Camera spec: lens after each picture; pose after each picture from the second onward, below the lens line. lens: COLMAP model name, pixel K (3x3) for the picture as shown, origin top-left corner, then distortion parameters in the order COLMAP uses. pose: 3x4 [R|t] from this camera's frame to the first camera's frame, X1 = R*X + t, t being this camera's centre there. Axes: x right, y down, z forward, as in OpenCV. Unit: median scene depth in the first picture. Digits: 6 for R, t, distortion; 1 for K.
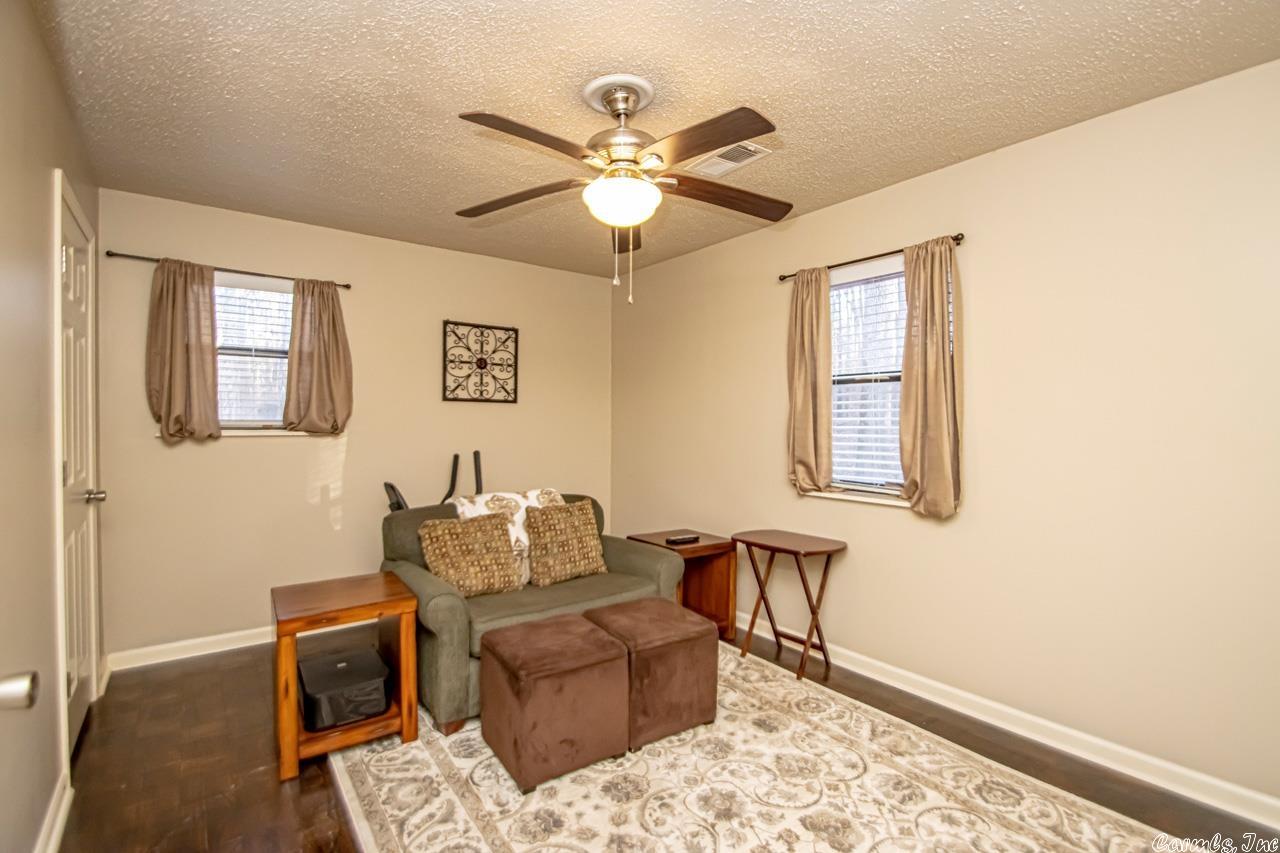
lens RADIAL K [[602.1, 0, 667.4], [0, 602.1, 426.3], [0, 0, 1]] dist [0.018354, -0.014233]
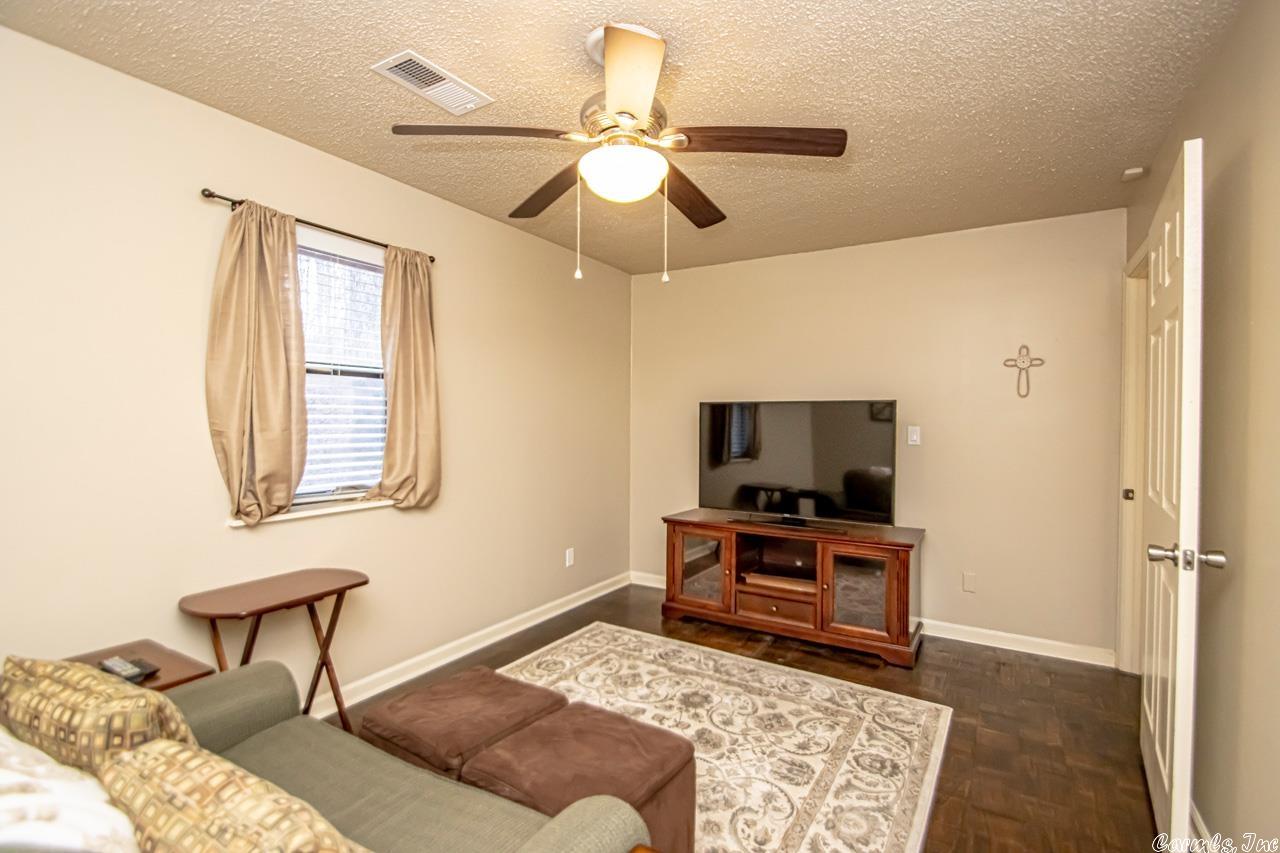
lens RADIAL K [[602.1, 0, 647.8], [0, 602.1, 424.0], [0, 0, 1]] dist [0.018354, -0.014233]
pose [[-0.357208, -0.018276, 0.933846, -0.685107], [0.000109, 0.999808, 0.019608, -0.020287], [-0.934025, 0.007106, -0.357138, 0.951905]]
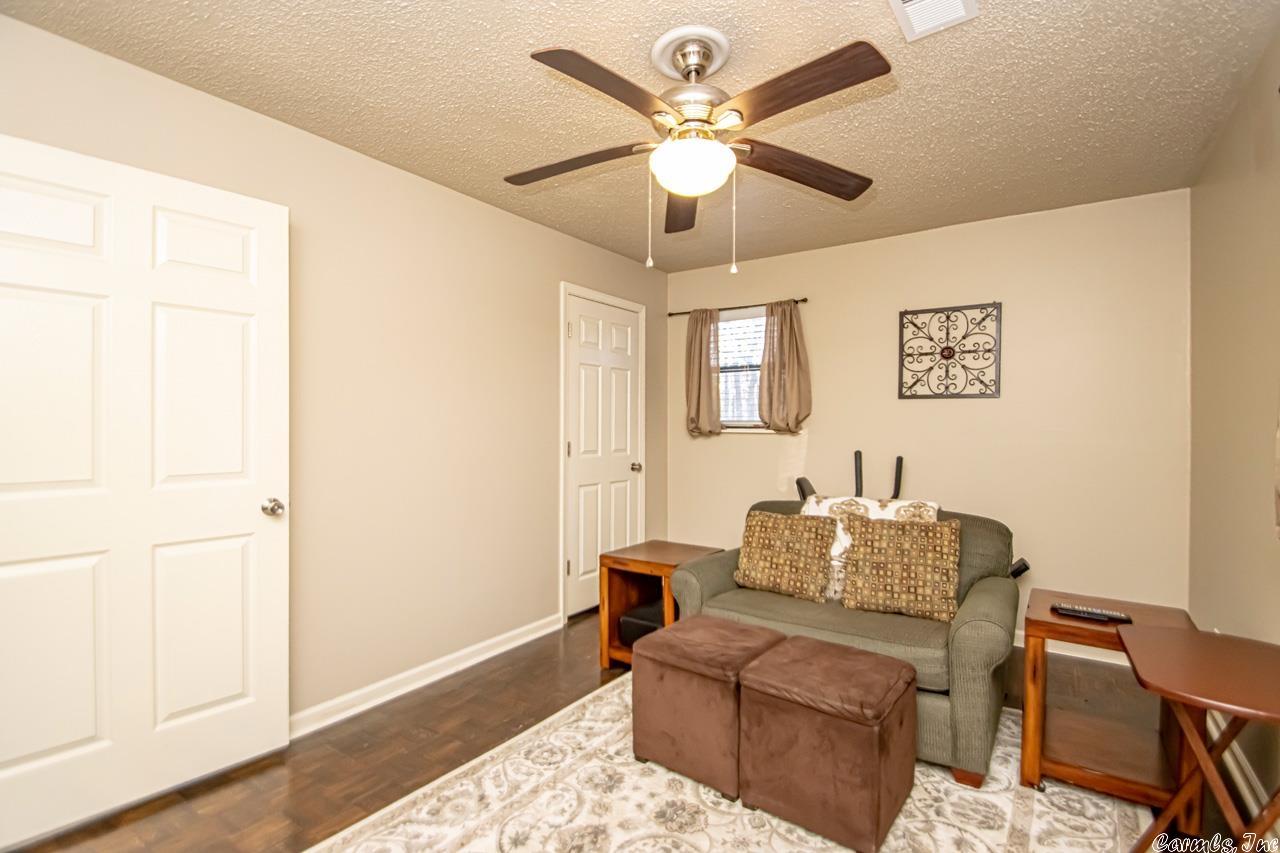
lens RADIAL K [[602.1, 0, 636.4], [0, 602.1, 427.6], [0, 0, 1]] dist [0.018354, -0.014233]
pose [[0.280716, -0.002739, -0.959787, 0.462604], [-0.012803, 0.999896, -0.006598, 0.015211], [0.959705, 0.014140, 0.280652, 0.402100]]
